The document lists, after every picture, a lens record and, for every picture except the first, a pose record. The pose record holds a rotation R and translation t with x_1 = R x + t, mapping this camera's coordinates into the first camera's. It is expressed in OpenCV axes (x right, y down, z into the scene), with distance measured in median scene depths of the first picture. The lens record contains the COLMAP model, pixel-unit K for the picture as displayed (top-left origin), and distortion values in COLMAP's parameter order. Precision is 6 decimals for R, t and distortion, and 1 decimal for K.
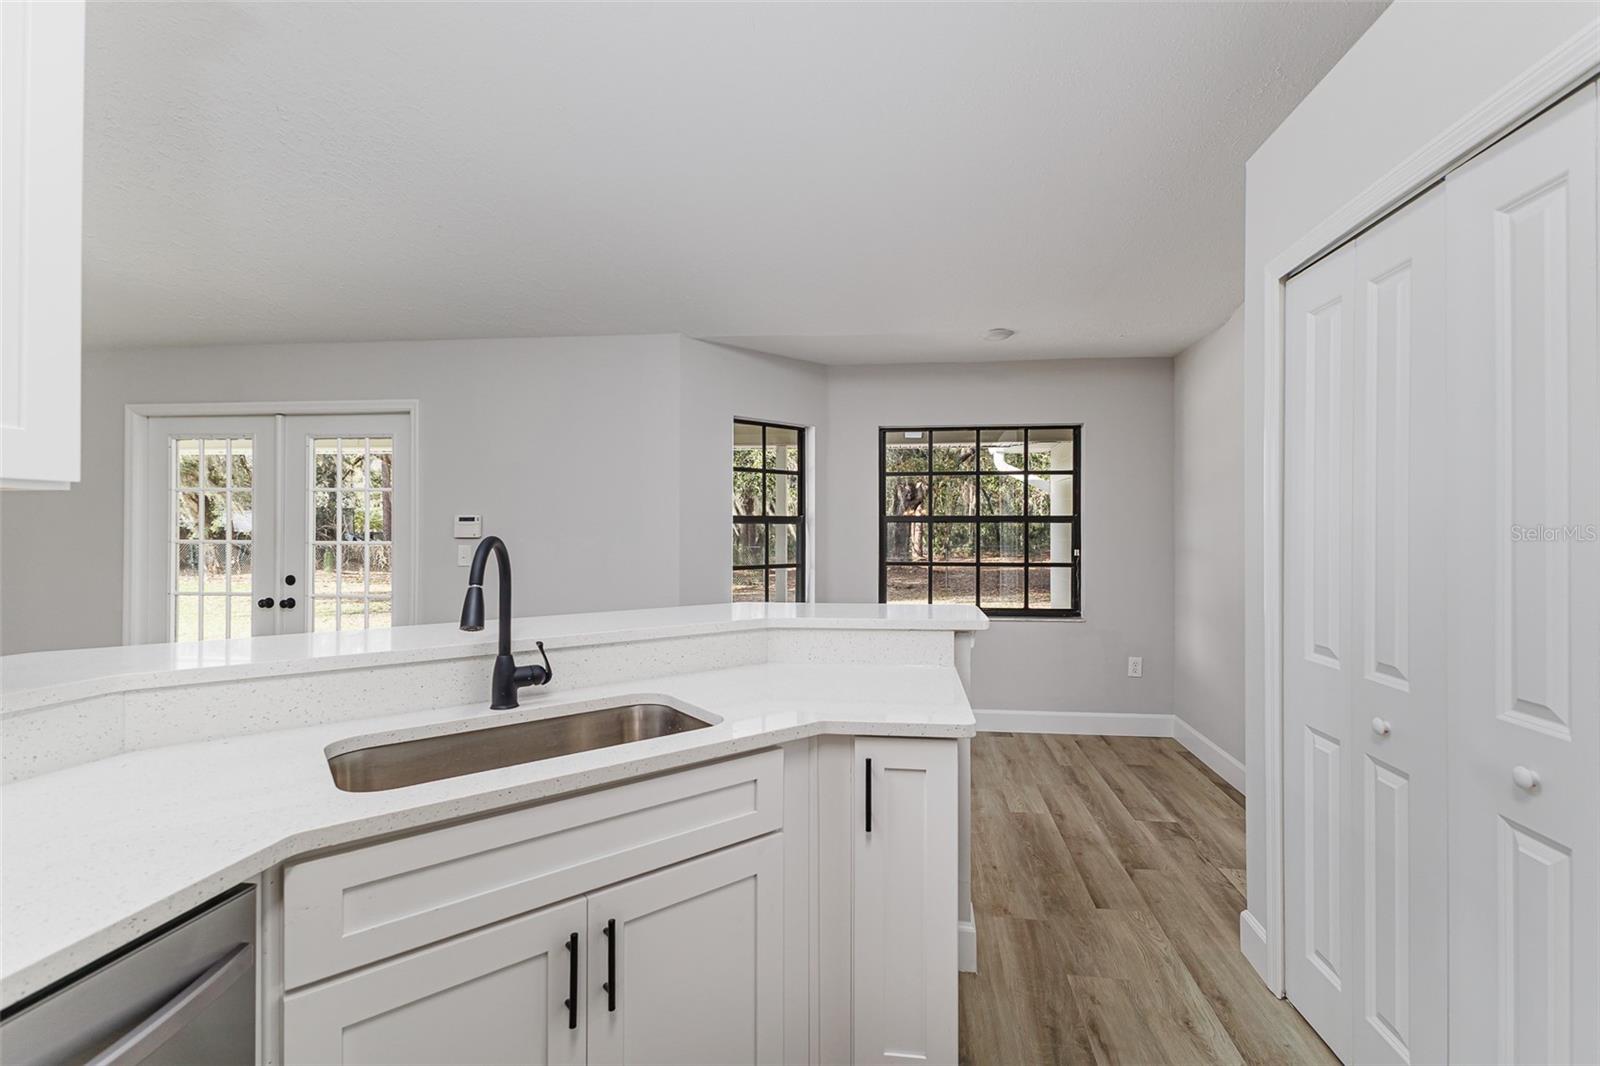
lens RADIAL K [[706.6, 0, 807.7], [0, 706.6, 529.1], [0, 0, 1]] dist [-0.000747, -0.000477]
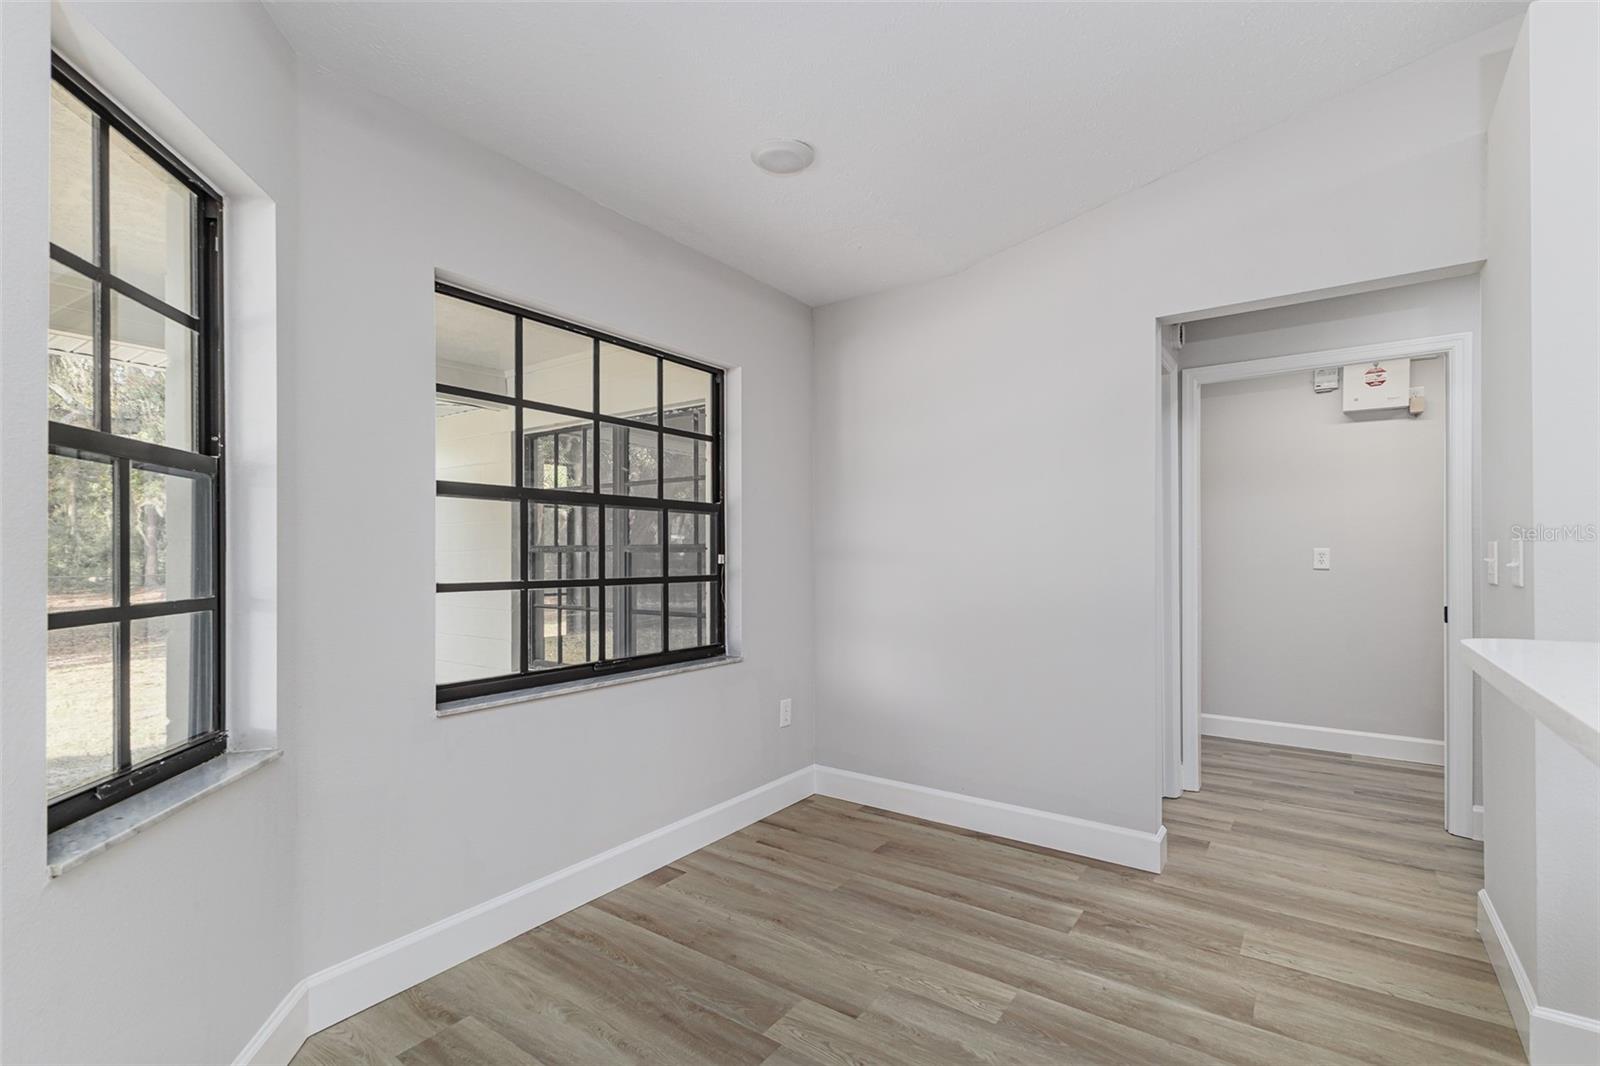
lens RADIAL K [[720.3, 0, 801.8], [0, 720.3, 556.6], [0, 0, 1]] dist [0.001058, 0.000077]
pose [[0.458963, -0.003372, 0.888449, -0.218474], [-0.001104, 0.999990, 0.004366, 0.032125], [-0.888454, -0.002984, 0.458955, 0.710451]]
